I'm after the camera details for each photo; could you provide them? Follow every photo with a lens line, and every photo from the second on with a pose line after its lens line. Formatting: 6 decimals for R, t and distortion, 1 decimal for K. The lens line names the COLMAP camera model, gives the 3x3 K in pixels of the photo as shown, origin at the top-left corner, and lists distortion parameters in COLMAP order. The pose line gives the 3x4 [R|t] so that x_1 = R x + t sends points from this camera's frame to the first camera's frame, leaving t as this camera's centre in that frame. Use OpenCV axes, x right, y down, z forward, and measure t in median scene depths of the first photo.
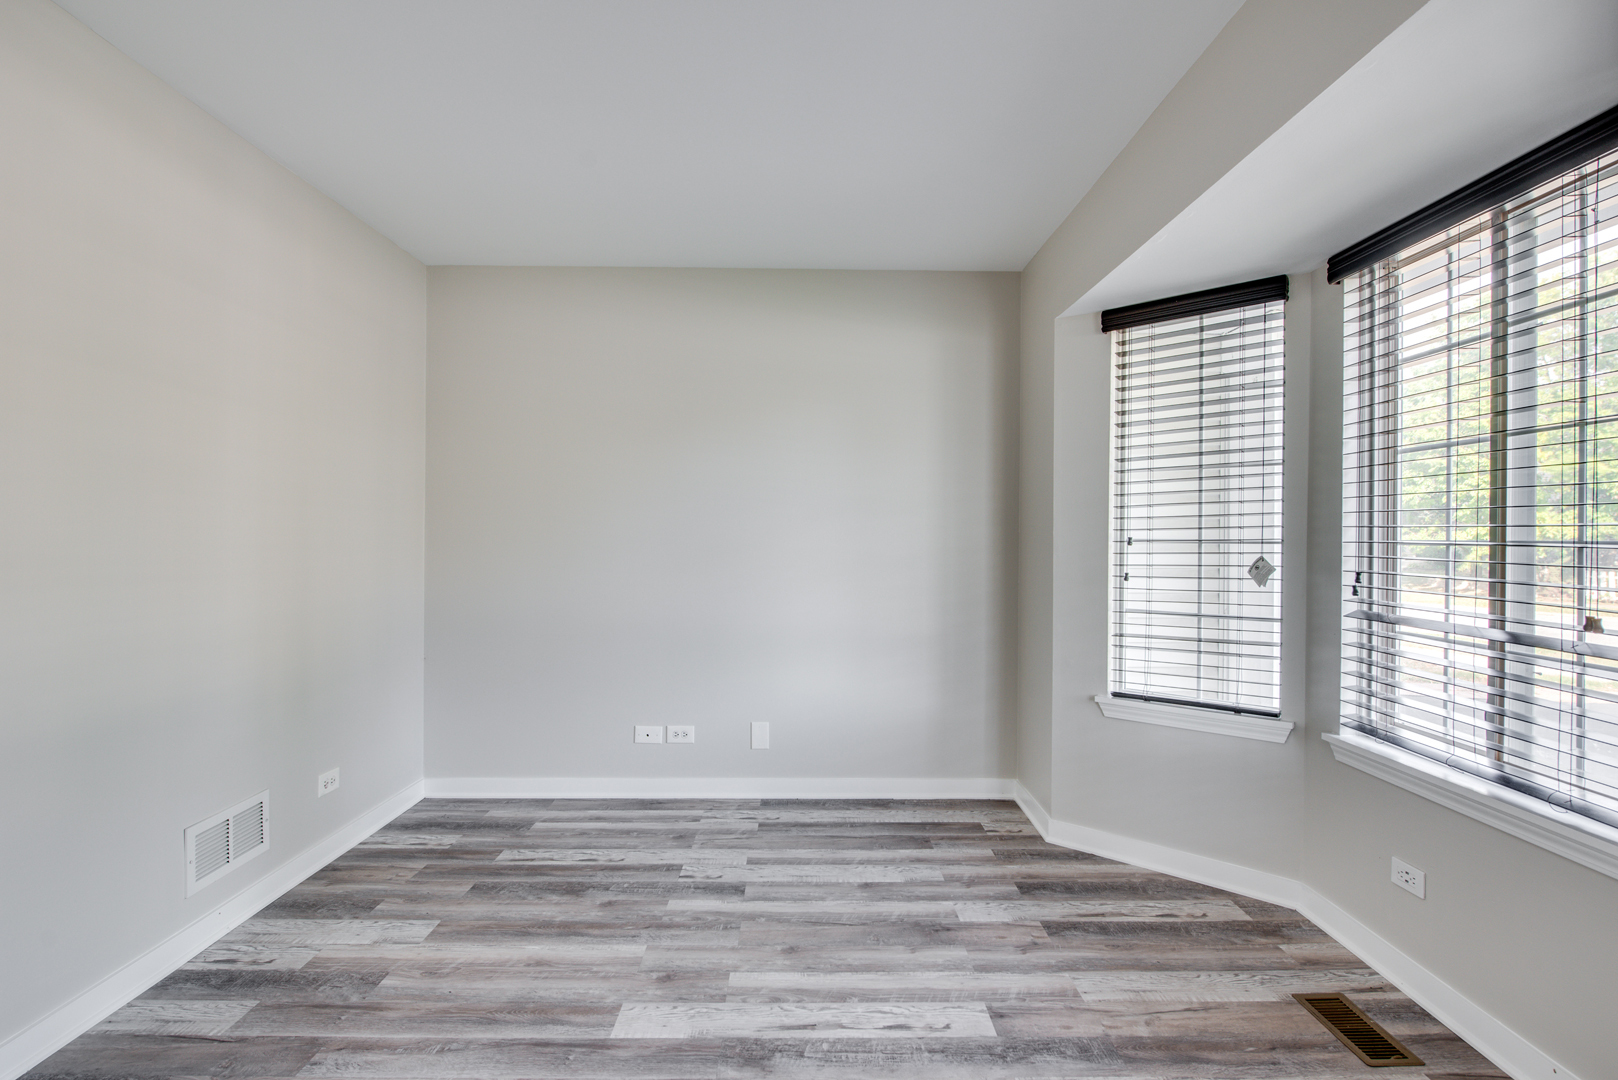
lens RADIAL K [[800.3, 0, 813.5], [0, 800.3, 539.4], [0, 0, 1]] dist [-0.009242, -0.000862]
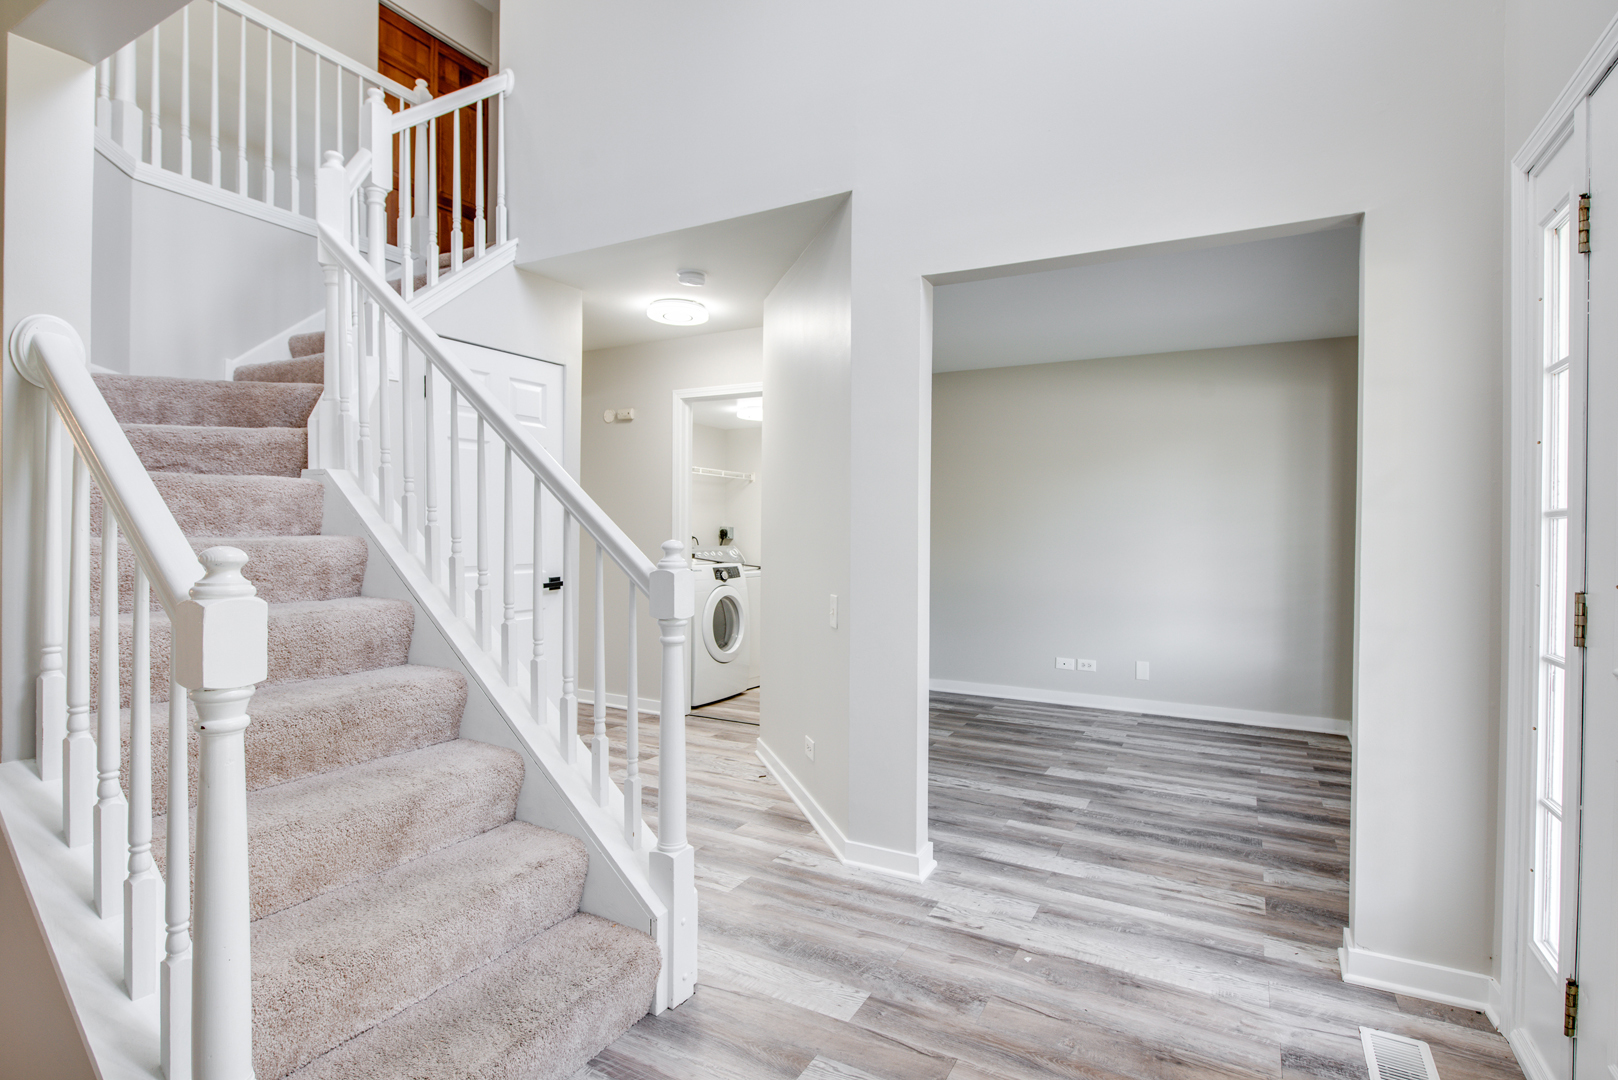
lens RADIAL K [[800.3, 0, 813.5], [0, 800.3, 539.4], [0, 0, 1]] dist [-0.009242, -0.000862]
pose [[0.872709, 0.006565, -0.488196, 0.164870], [-0.008224, 0.999965, -0.001256, 0.013409], [0.488171, 0.005111, 0.872733, -0.791179]]
